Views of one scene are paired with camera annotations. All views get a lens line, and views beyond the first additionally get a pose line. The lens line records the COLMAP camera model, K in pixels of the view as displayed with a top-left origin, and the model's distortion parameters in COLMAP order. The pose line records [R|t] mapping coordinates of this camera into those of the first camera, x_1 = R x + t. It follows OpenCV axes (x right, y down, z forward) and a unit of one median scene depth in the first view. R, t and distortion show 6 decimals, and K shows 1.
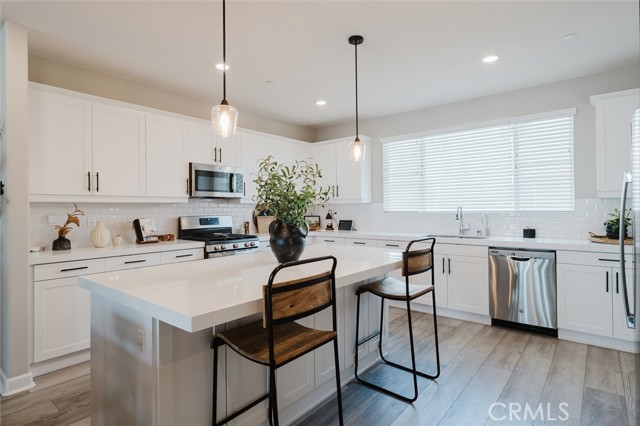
lens RADIAL K [[338.1, 0, 318.6], [0, 338.1, 219.0], [0, 0, 1]] dist [-0.005925, -0.000882]
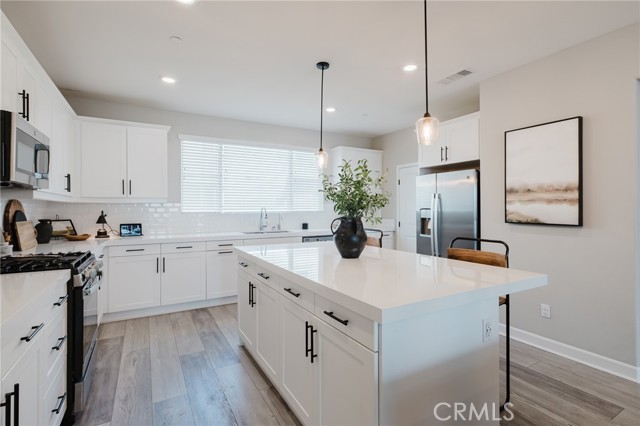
lens RADIAL K [[312.1, 0, 316.1], [0, 312.1, 208.1], [0, 0, 1]] dist [0.000561, 0.000216]
pose [[0.368144, 0.008558, 0.929729, -0.579763], [0.029563, 0.999344, -0.020905, -0.006397], [-0.929298, 0.035182, 0.367650, 0.409812]]
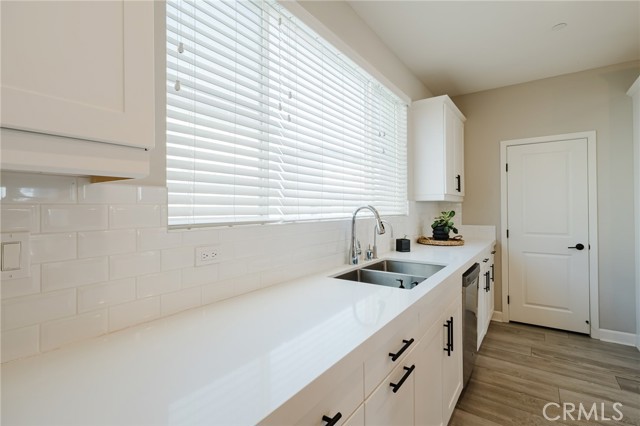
lens RADIAL K [[312.1, 0, 320.5], [0, 312.1, 207.4], [0, 0, 1]] dist [0.000561, 0.000216]
pose [[-0.079436, 0.007606, 0.996811, -0.036452], [0.031321, 0.999496, -0.005130, -0.037035], [-0.996348, 0.030814, -0.079634, 1.113850]]
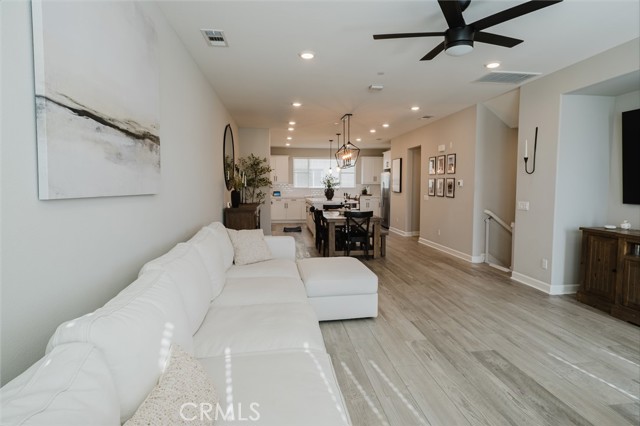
lens RADIAL K [[338.1, 0, 322.1], [0, 338.1, 212.5], [0, 0, 1]] dist [-0.005925, -0.000882]
pose [[0.682146, -0.050463, 0.729473, -1.736662], [0.018104, 0.998476, 0.052143, 0.038800], [-0.730992, -0.022363, 0.682019, -0.951056]]
